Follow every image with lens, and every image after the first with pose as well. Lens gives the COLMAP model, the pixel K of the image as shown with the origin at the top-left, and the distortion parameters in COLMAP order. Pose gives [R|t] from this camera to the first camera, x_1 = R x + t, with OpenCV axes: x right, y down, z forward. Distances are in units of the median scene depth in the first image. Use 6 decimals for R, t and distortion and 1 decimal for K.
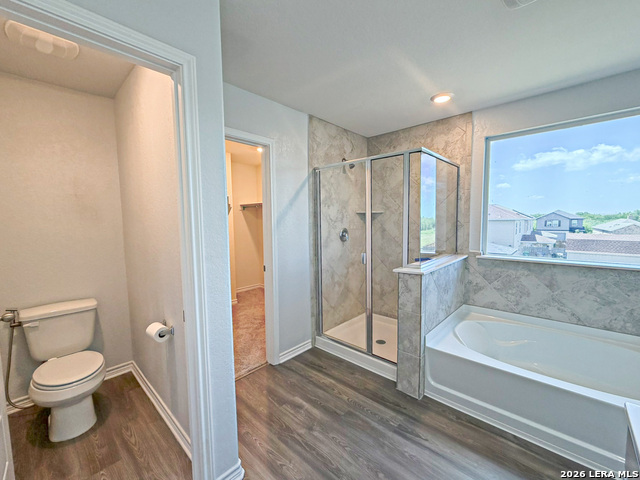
lens RADIAL K [[266.6, 0, 320.0], [0, 266.6, 240.0], [0, 0, 1]] dist [0.000400, -0.000049]
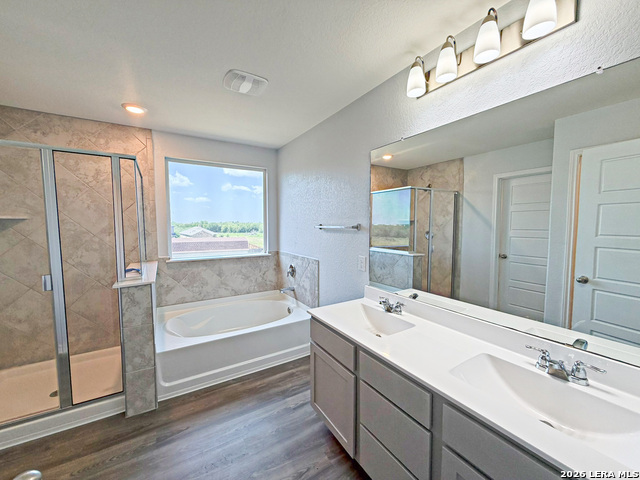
lens RADIAL K [[256.5, 0, 318.5], [0, 256.5, 240.3], [0, 0, 1]] dist [0.000695, 0.000029]
pose [[0.267870, -0.049103, 0.962203, -0.298040], [0.073873, 0.996807, 0.030303, -0.012988], [-0.960619, 0.062964, 0.270643, 0.094711]]
